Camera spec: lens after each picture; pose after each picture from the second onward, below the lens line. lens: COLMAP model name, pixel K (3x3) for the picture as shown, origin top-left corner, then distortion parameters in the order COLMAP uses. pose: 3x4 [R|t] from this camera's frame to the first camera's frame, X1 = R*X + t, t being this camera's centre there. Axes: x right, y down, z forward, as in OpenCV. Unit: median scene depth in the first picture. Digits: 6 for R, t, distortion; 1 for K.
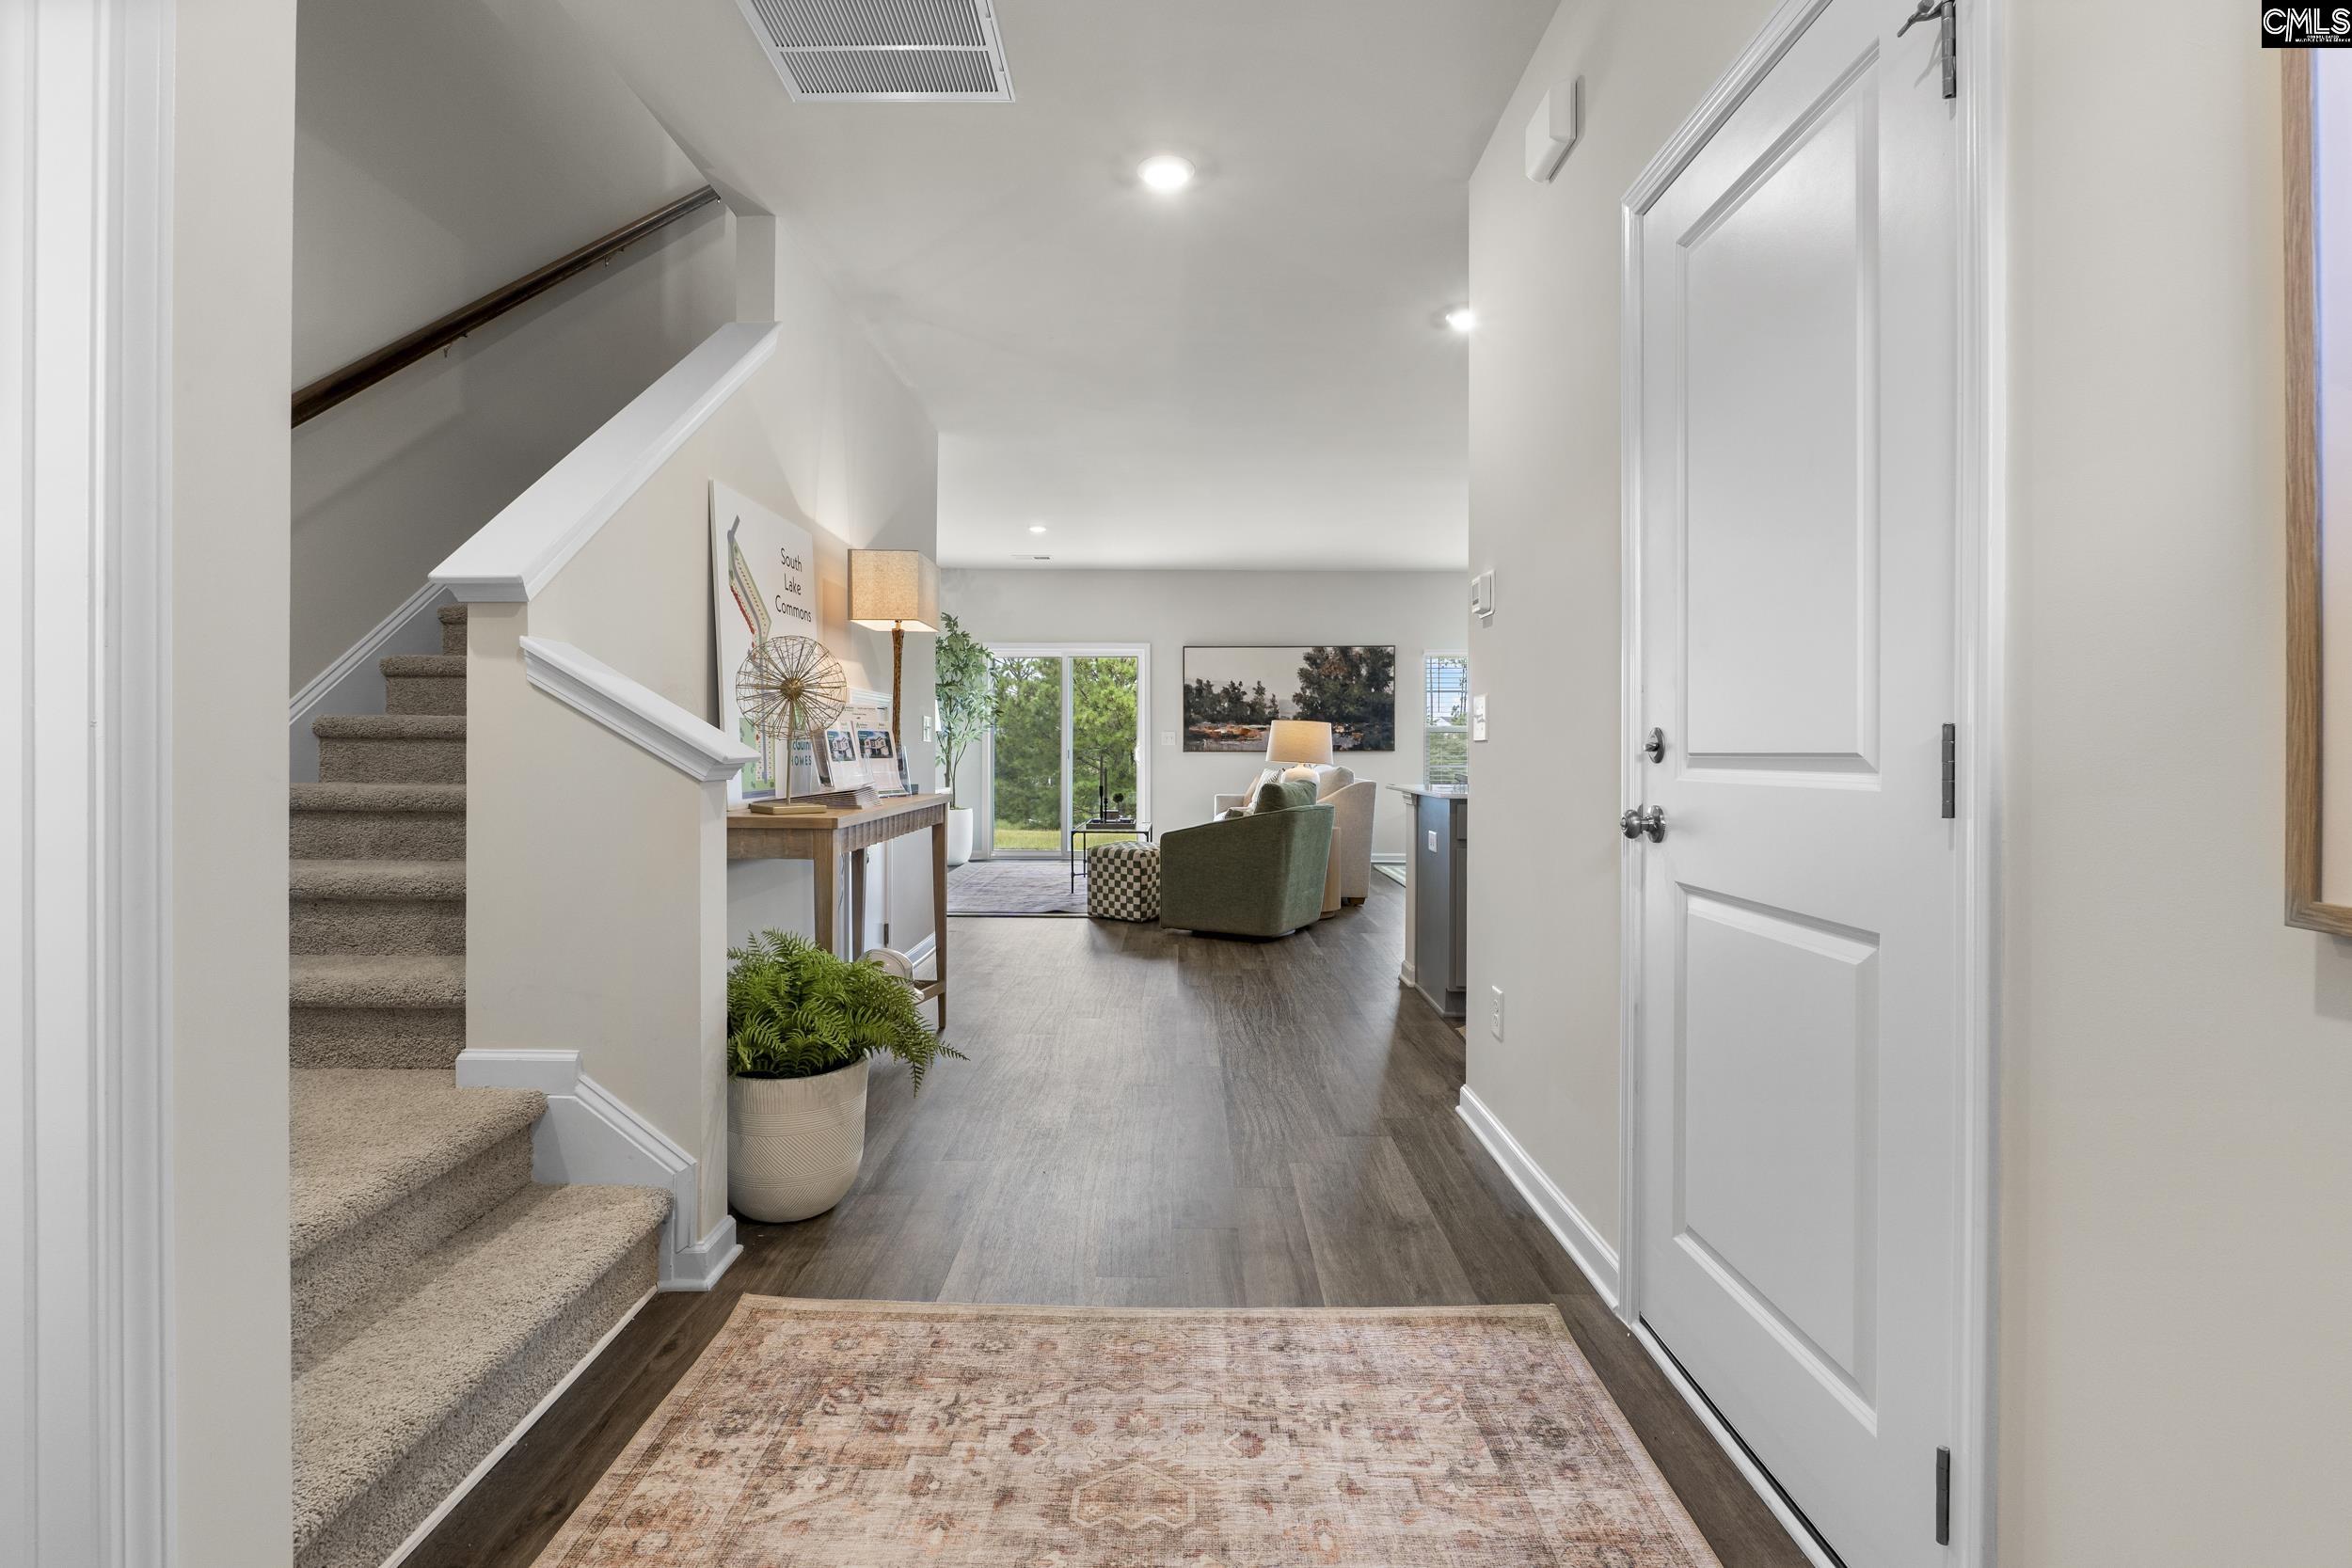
lens RADIAL K [[1086.5, 0, 1174.6], [0, 1086.5, 768.7], [0, 0, 1]] dist [-0.003651, -0.000217]
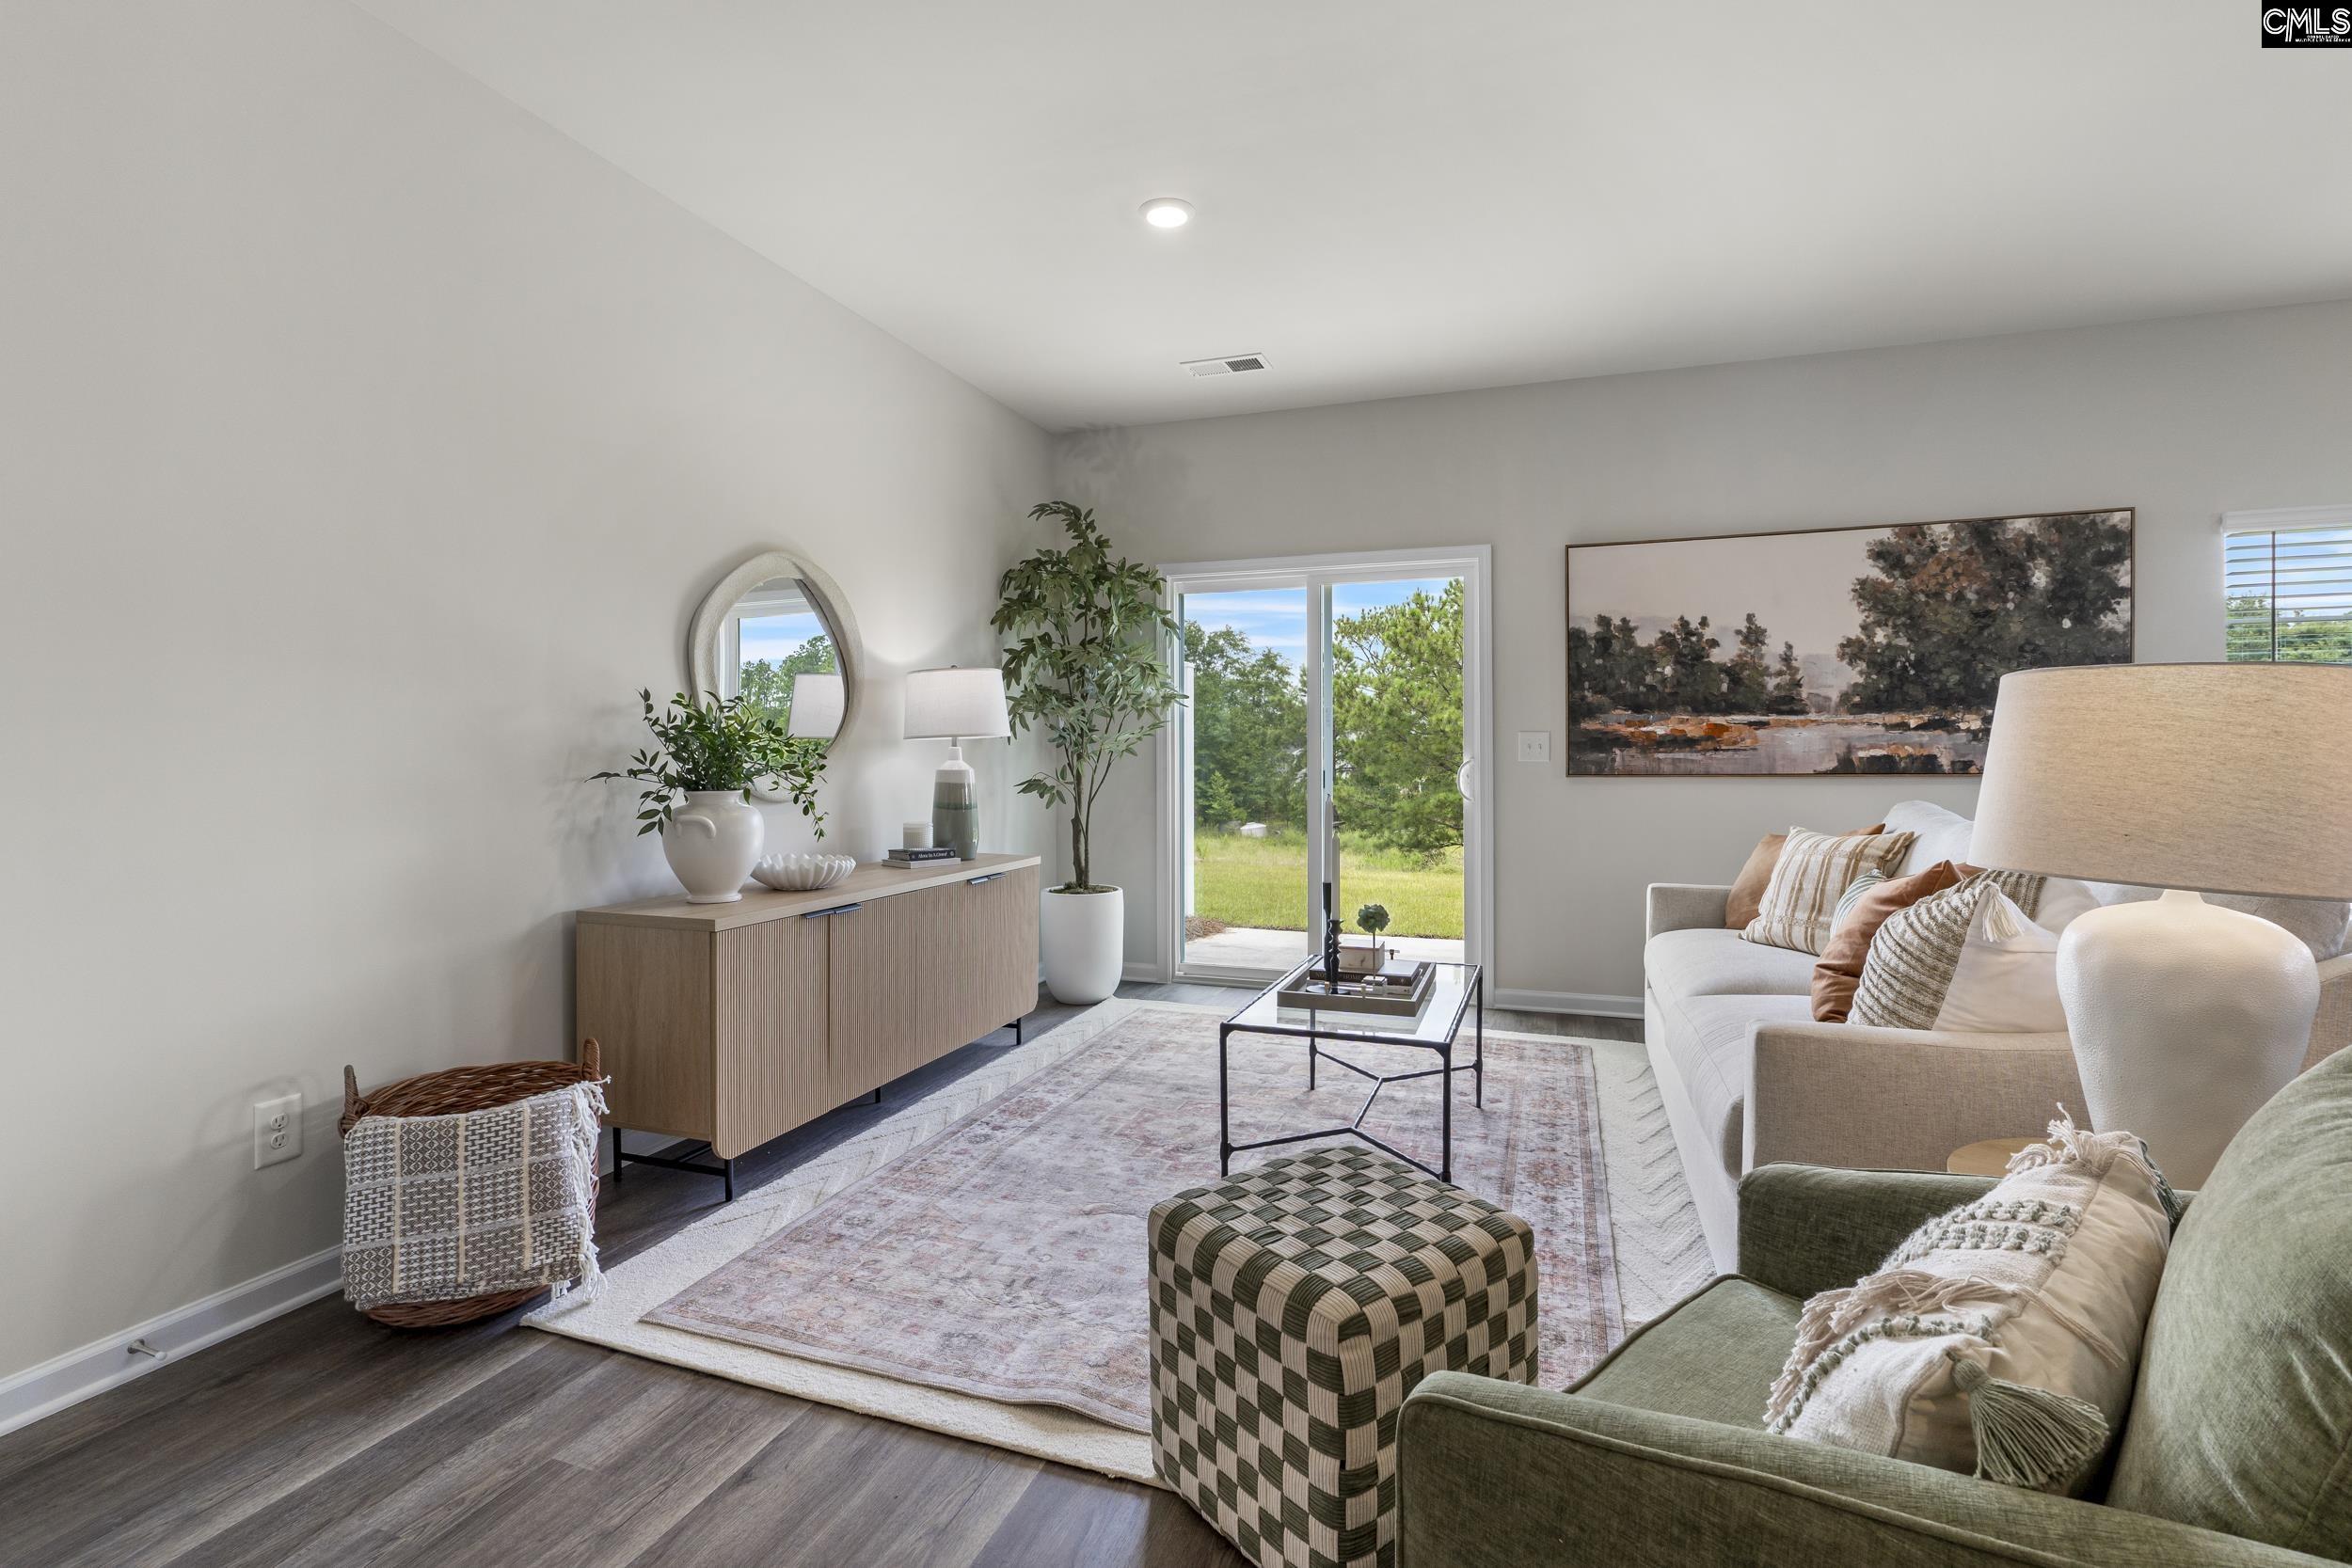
lens RADIAL K [[1086.5, 0, 1184.9], [0, 1086.5, 775.1], [0, 0, 1]] dist [-0.003651, -0.000217]
pose [[0.945441, 0.001080, -0.325792, 0.005191], [-0.000040, 0.999995, 0.003199, -0.017574], [0.325794, -0.003012, 0.945436, 0.516787]]
